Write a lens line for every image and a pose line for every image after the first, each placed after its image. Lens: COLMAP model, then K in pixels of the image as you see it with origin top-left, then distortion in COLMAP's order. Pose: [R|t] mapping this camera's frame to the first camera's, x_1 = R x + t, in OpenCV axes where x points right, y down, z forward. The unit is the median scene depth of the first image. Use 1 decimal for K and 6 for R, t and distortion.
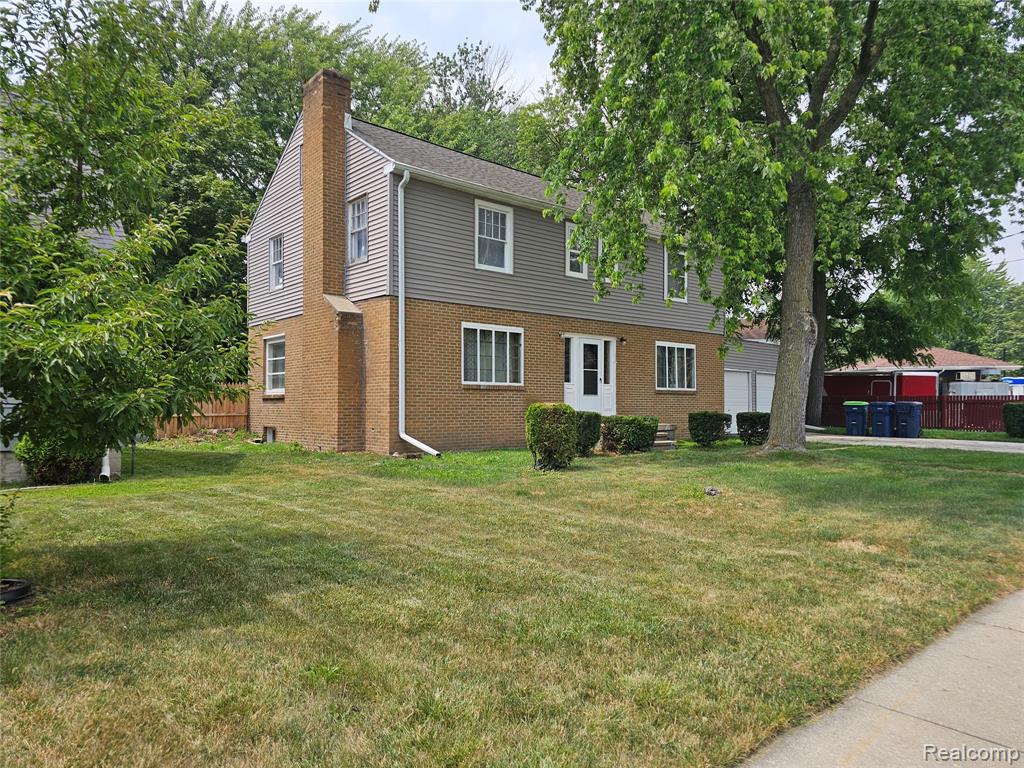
lens RADIAL K [[688.7, 0, 512.0], [0, 688.7, 384.0], [0, 0, 1]] dist [0.000271, 0.000028]
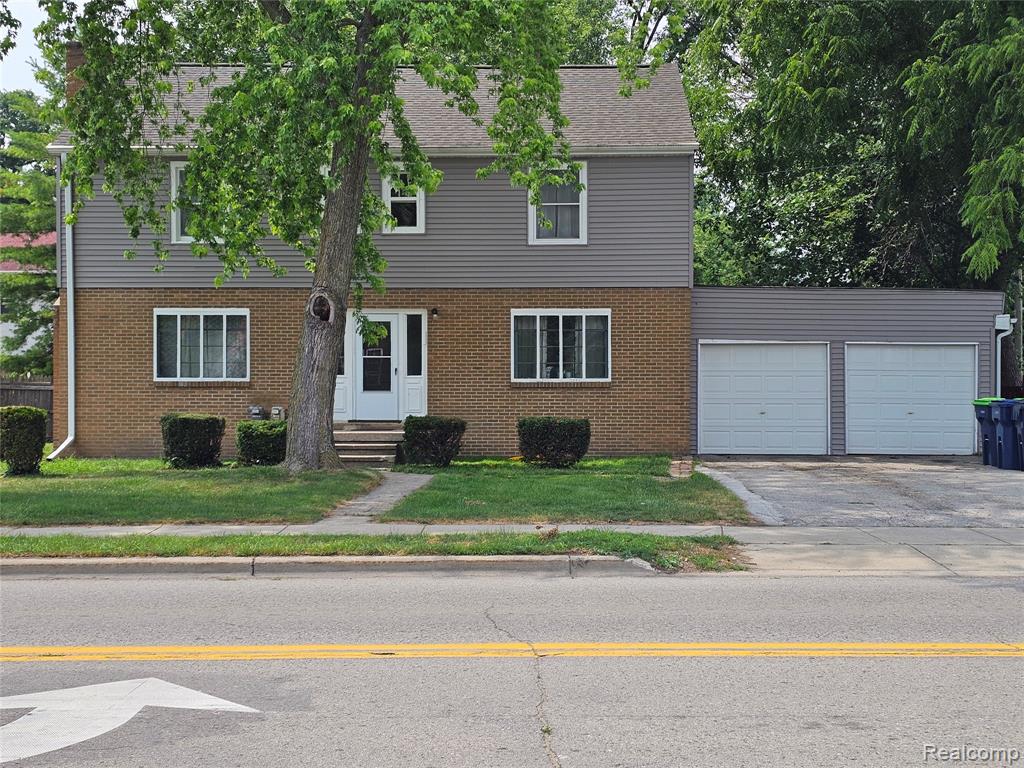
lens RADIAL K [[668.5, 0, 512.0], [0, 668.5, 384.0], [0, 0, 1]] dist [0.001504, 0.000242]
pose [[0.781390, -0.028931, -0.623372, 0.671318], [0.025114, 0.999573, -0.014912, 0.023054], [0.623537, -0.004003, 0.781783, 0.532779]]
